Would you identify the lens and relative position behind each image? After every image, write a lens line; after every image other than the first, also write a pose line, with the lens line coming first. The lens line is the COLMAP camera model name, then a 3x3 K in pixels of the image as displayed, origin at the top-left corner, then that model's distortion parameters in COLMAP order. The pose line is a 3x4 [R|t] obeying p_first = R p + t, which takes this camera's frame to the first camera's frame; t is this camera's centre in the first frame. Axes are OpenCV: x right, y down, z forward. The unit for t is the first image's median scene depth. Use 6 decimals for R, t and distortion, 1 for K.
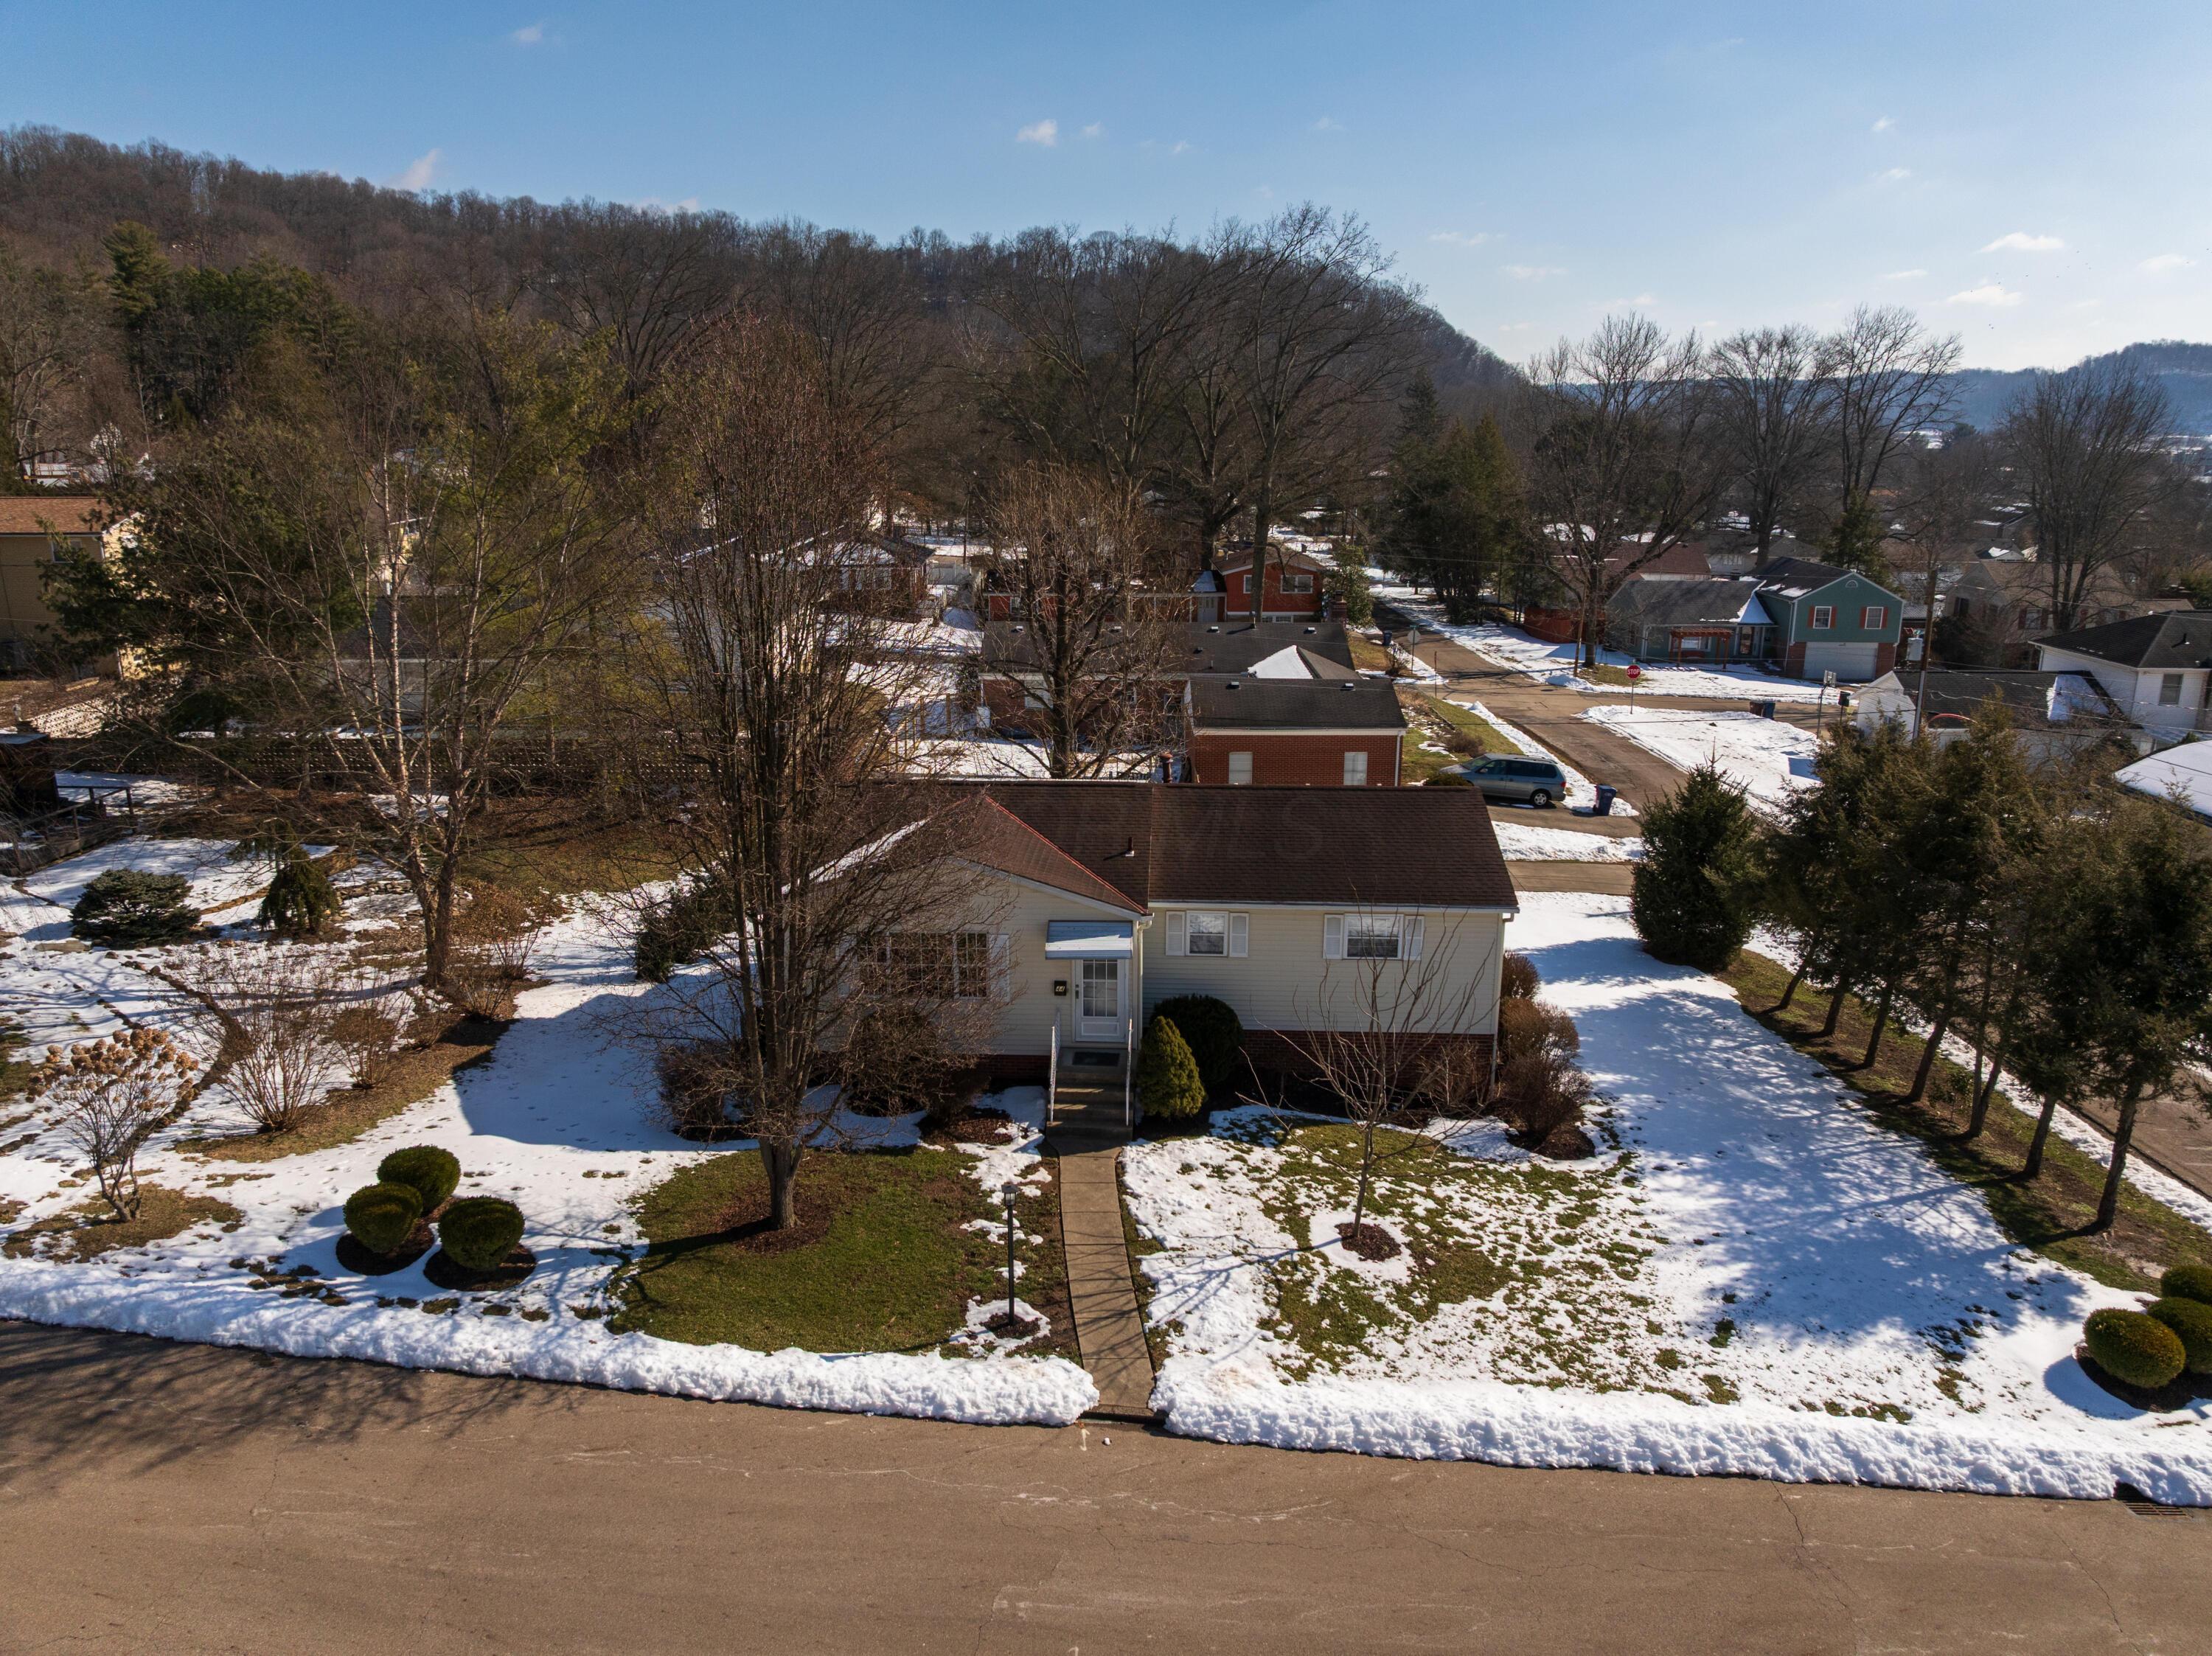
lens RADIAL K [[1569.0, 0, 1117.2], [0, 1569.0, 835.2], [0, 0, 1]] dist [-0.069155, 0.037603]
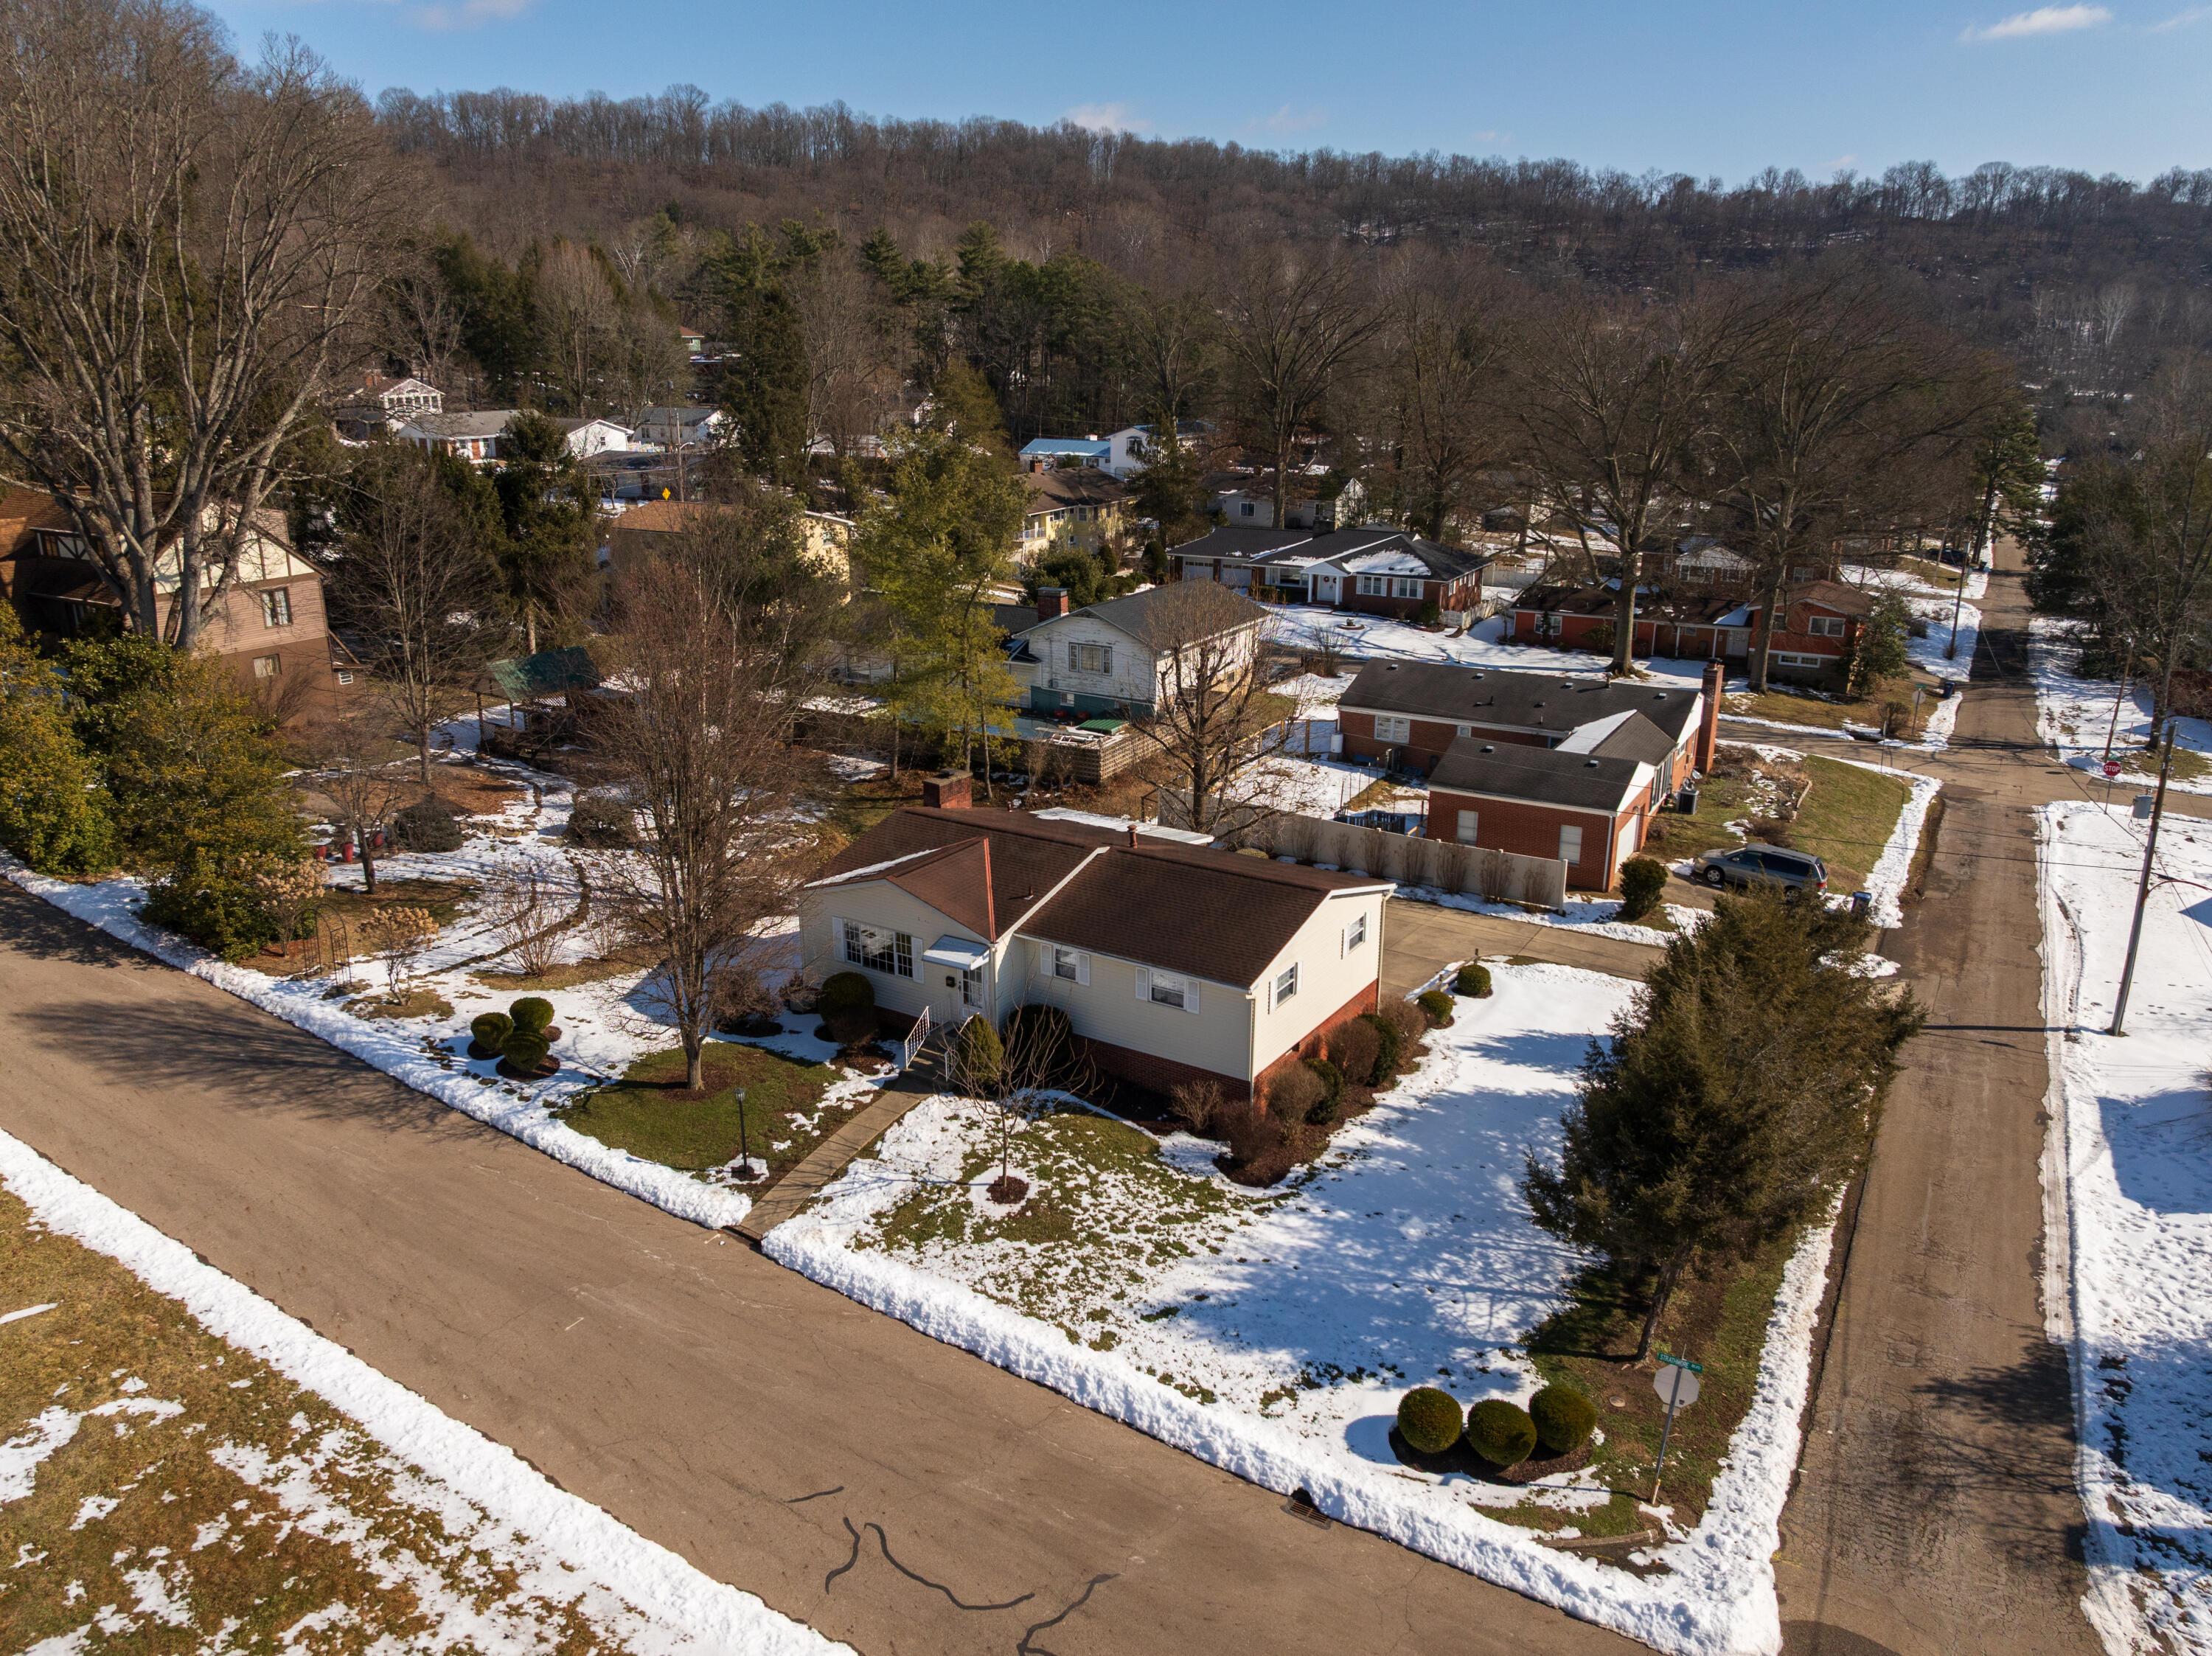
lens RADIAL K [[1562.0, 0, 1106.0], [0, 1562.0, 828.0], [0, 0, 1]] dist [-0.054673, 0.027506]
pose [[0.866403, 0.145565, -0.477657, 0.917493], [-0.129853, 0.989337, 0.065963, -0.190995], [0.482165, 0.004875, 0.876067, -0.246783]]
